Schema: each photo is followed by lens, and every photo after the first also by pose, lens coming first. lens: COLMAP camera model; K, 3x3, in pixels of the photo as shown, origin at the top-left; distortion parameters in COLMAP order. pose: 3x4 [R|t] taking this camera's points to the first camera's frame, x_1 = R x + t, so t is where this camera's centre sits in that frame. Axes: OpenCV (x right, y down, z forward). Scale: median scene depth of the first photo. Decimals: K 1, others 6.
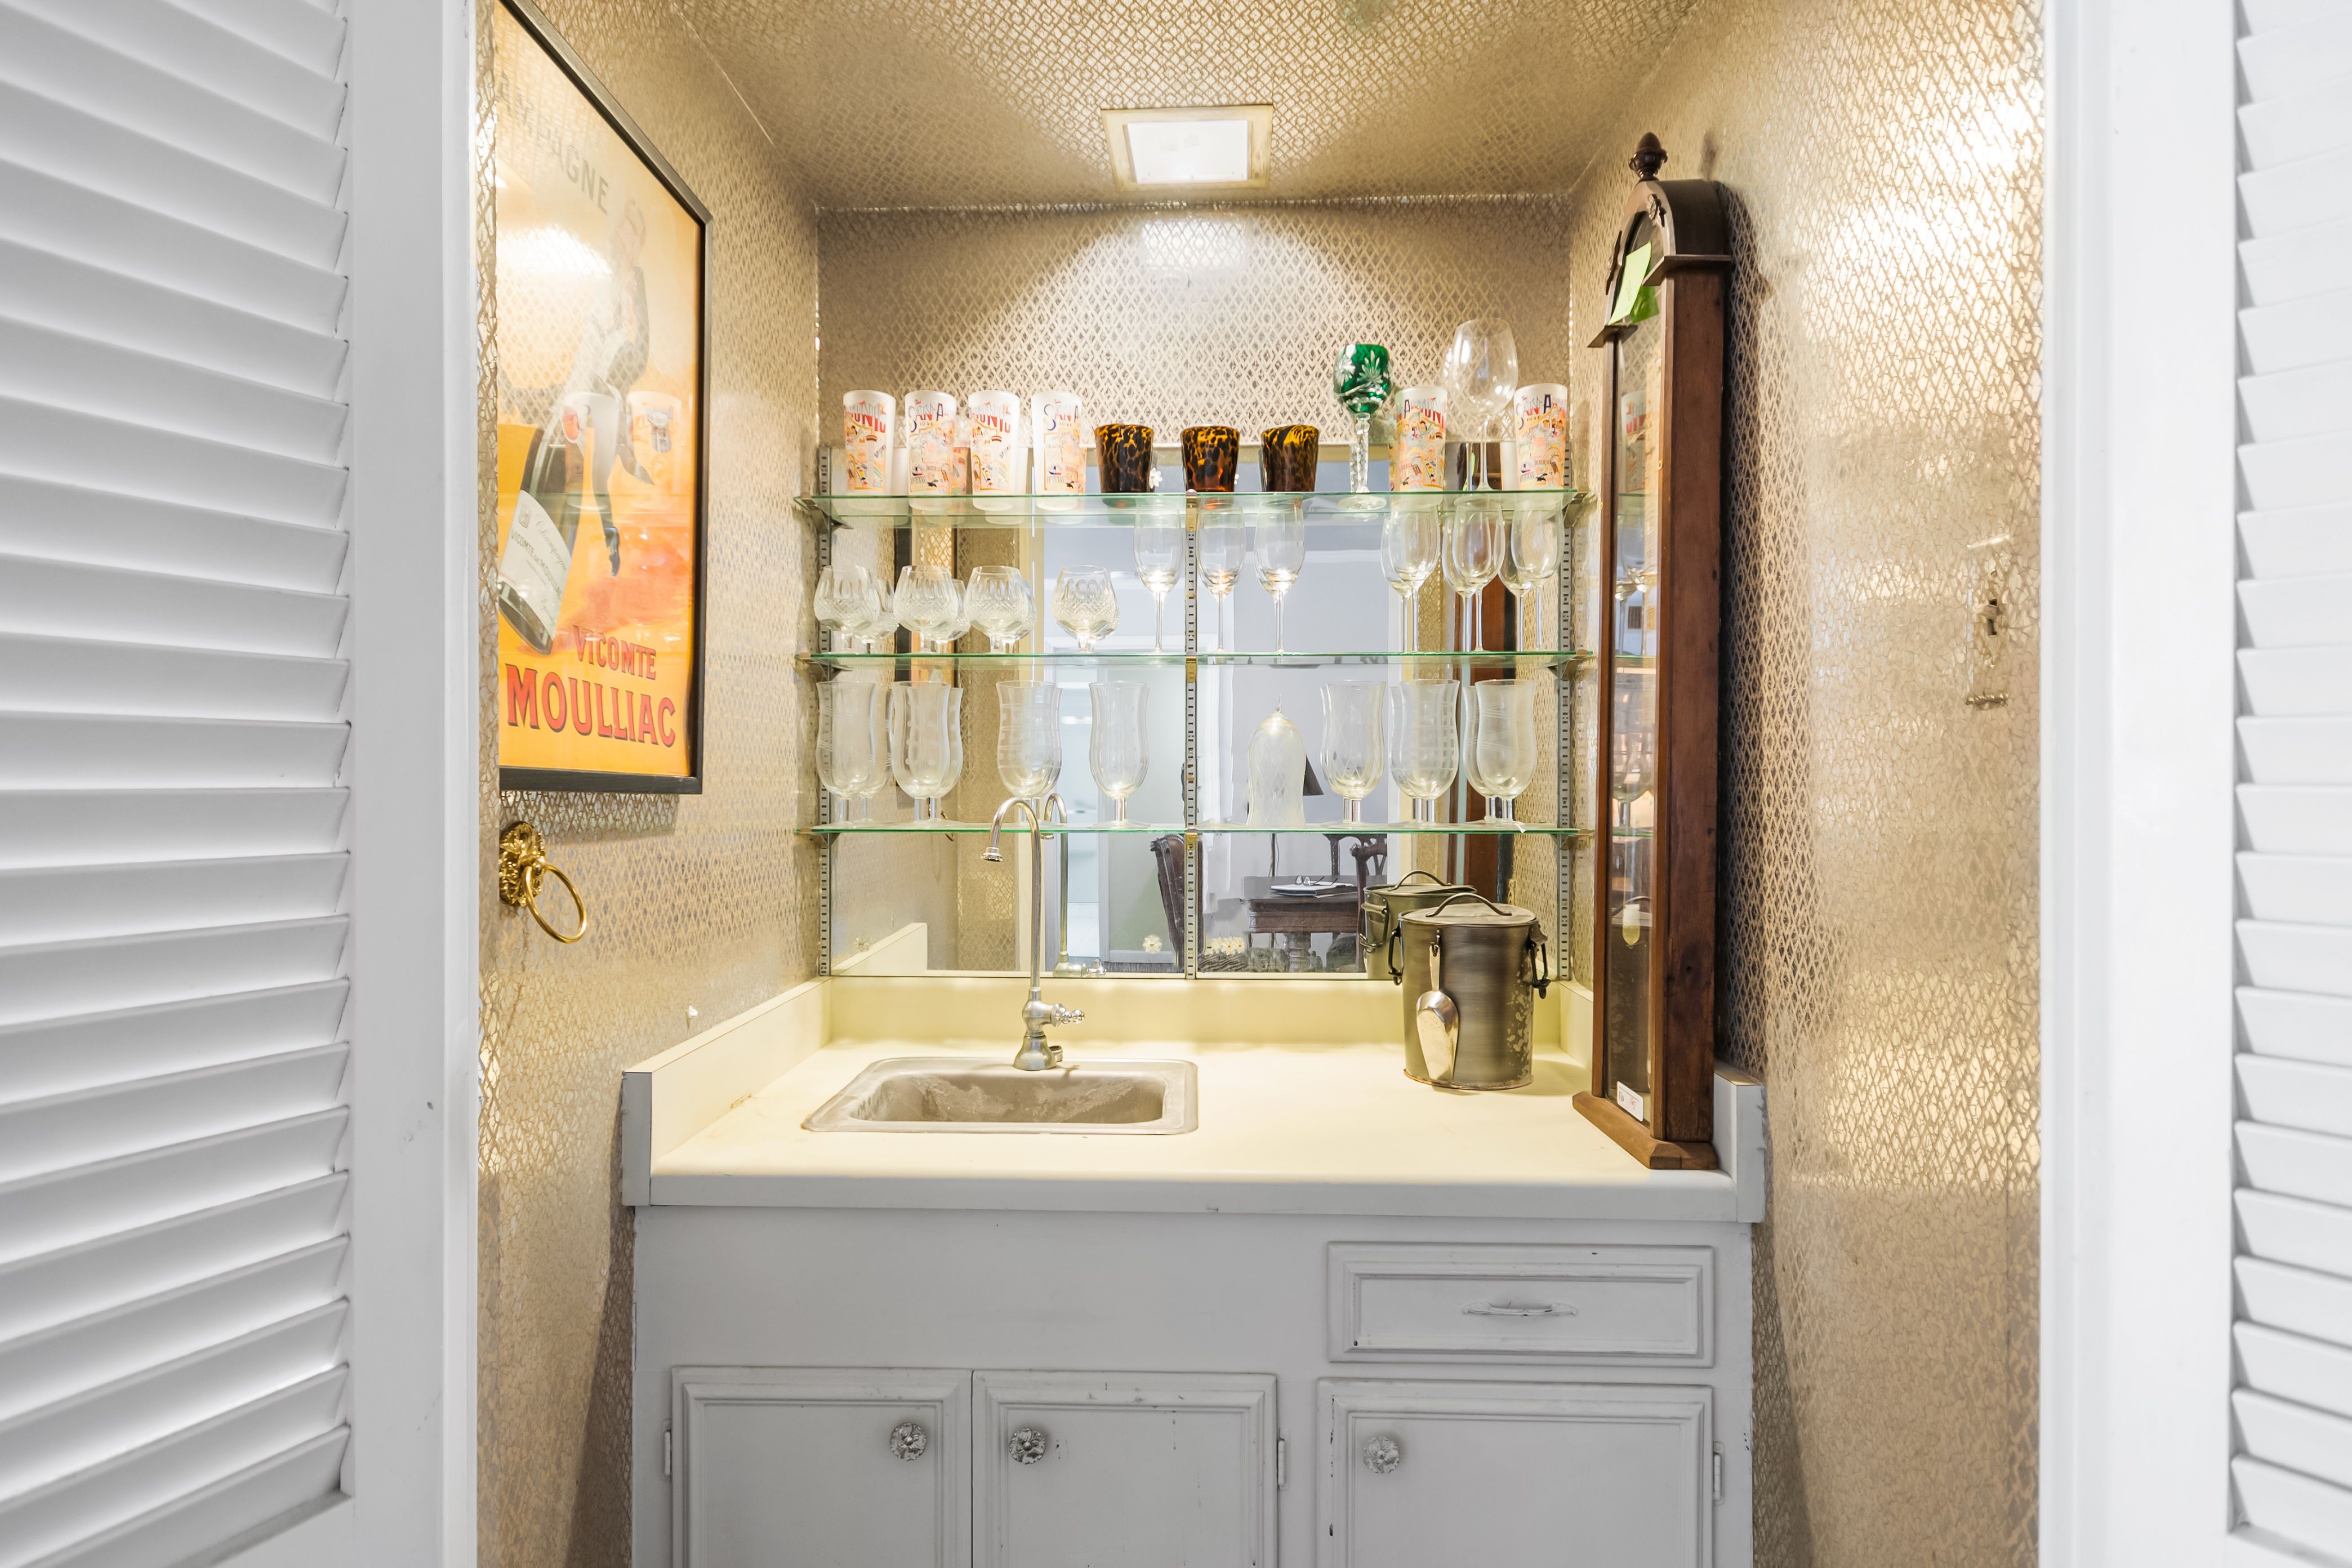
lens RADIAL K [[1241.1, 0, 1166.0], [0, 1241.1, 779.3], [0, 0, 1]] dist [0.009393, 0.000834]
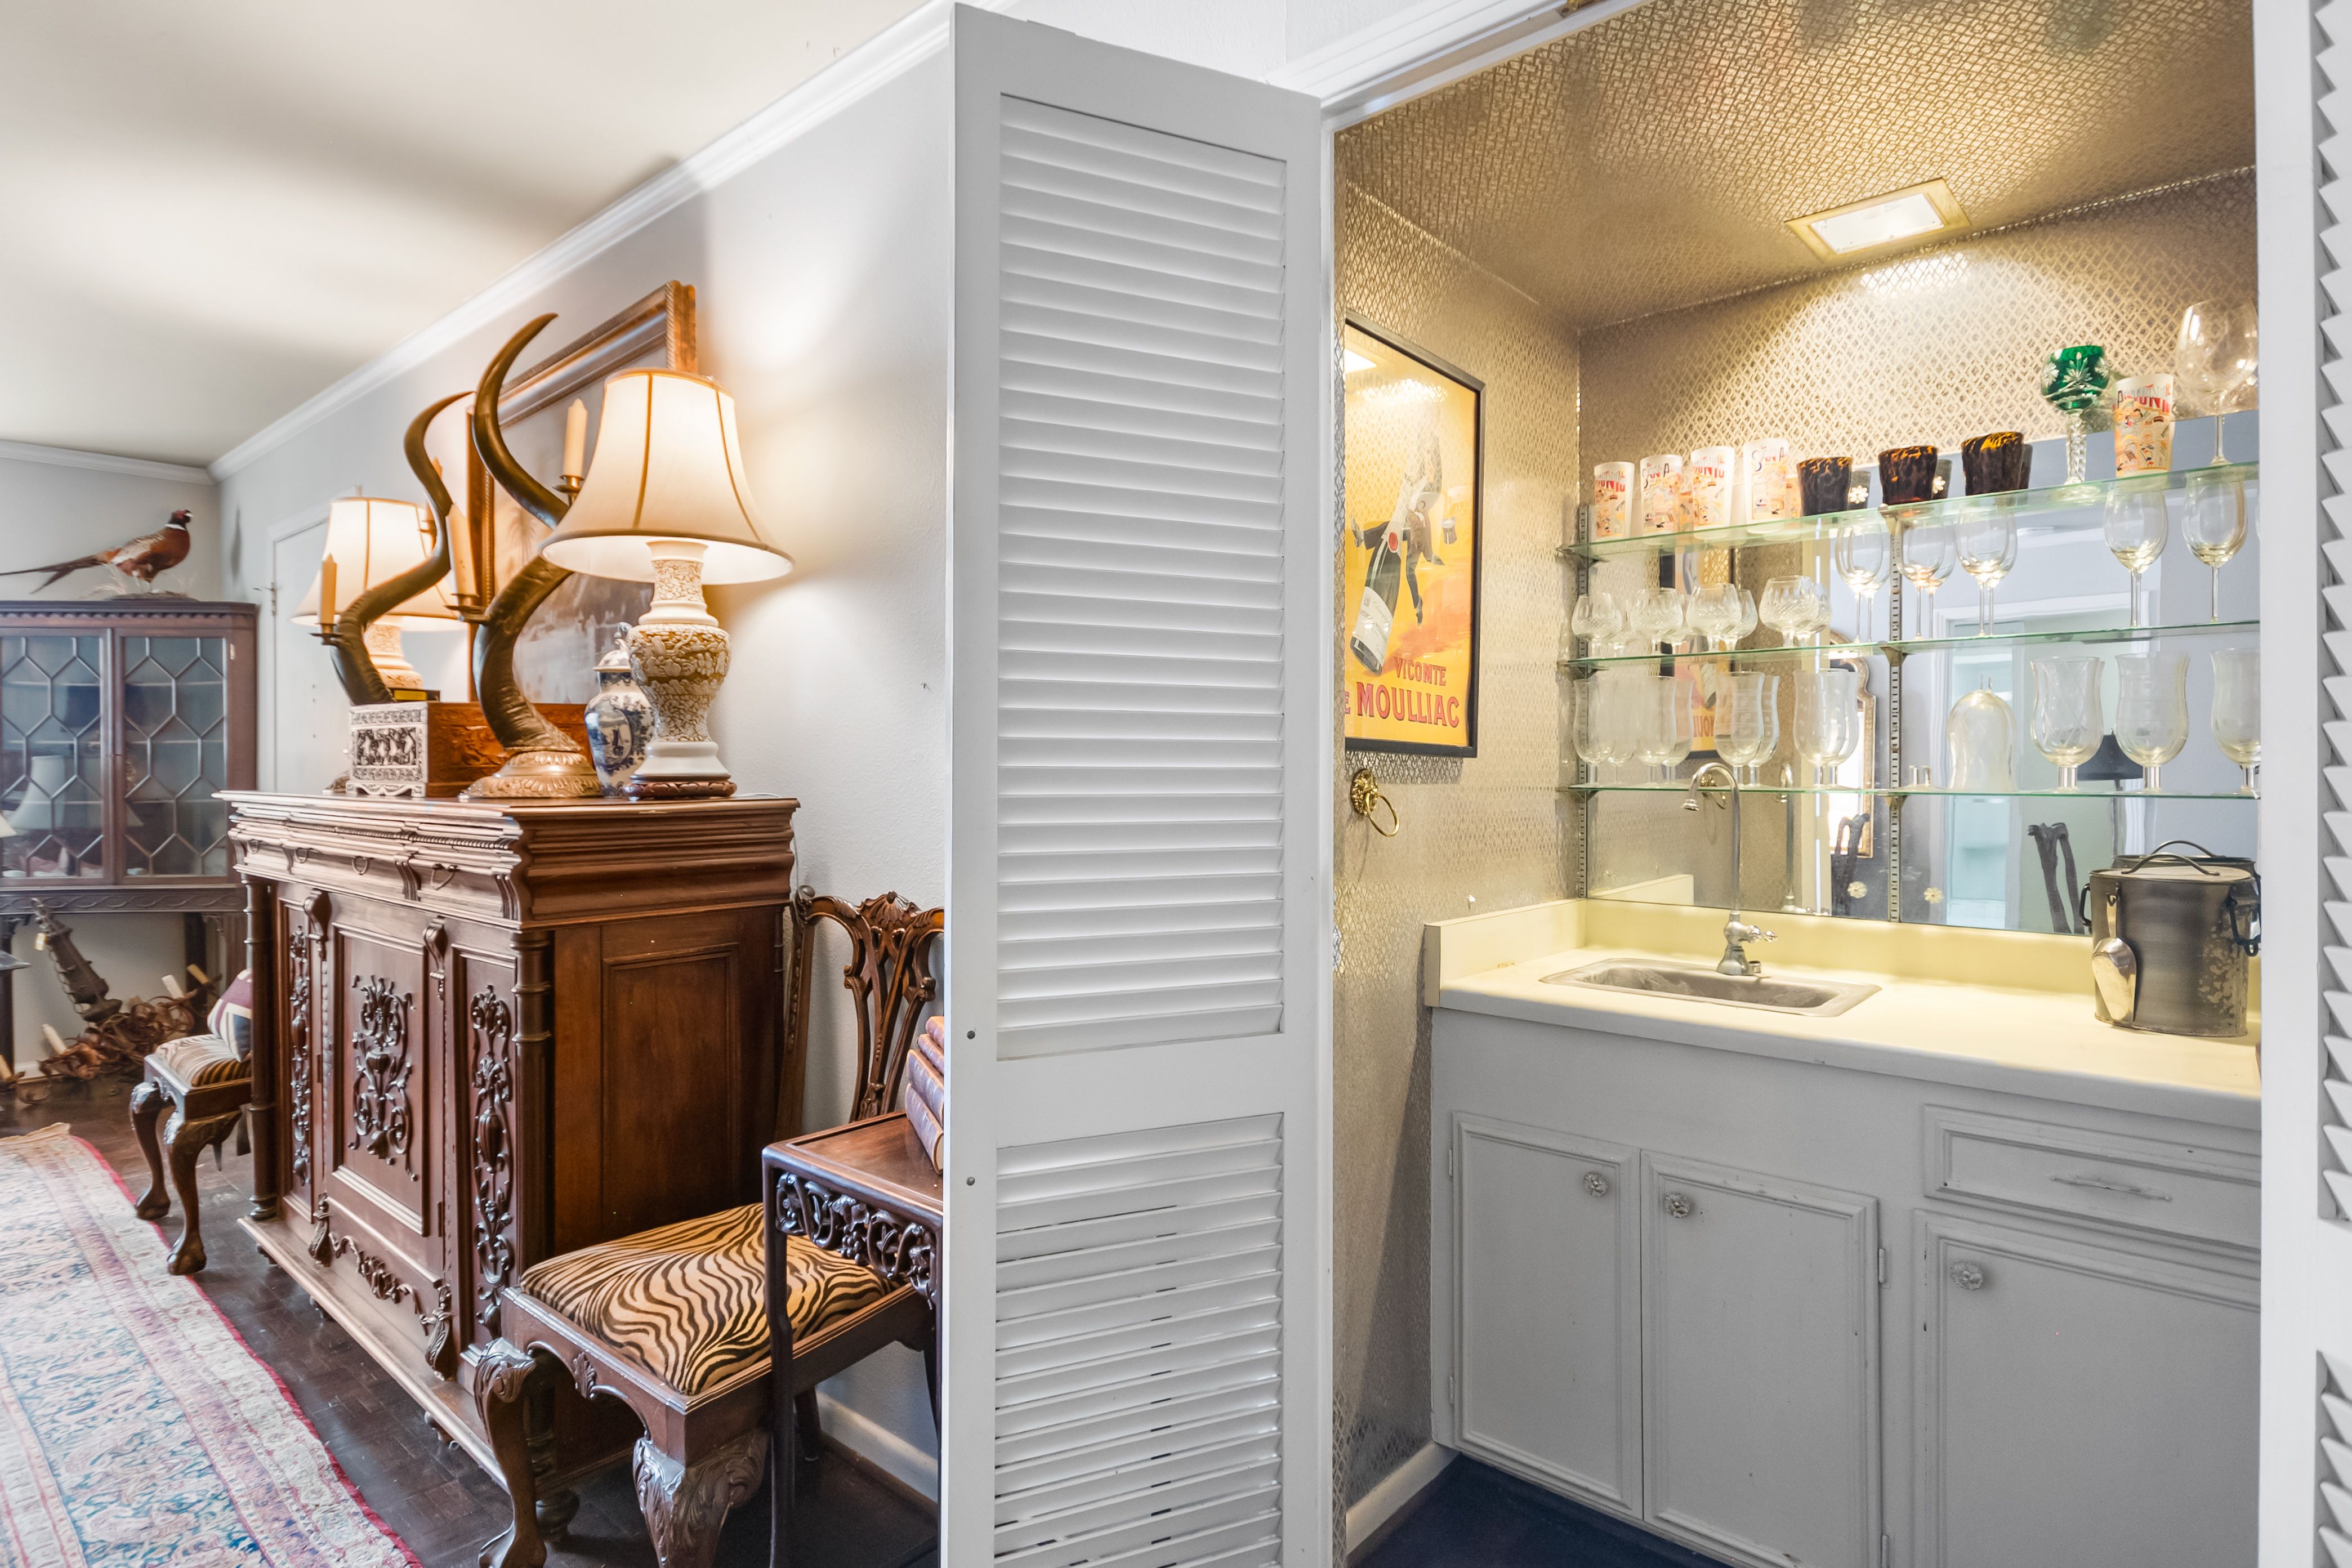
lens RADIAL K [[1203.3, 0, 1170.3], [0, 1203.3, 780.5], [0, 0, 1]] dist [0.000258, 0.000004]
pose [[0.775625, 0.008511, -0.631137, 0.216064], [-0.002449, 0.999942, 0.010475, 0.019752], [0.631189, -0.006579, 0.775601, -0.316049]]
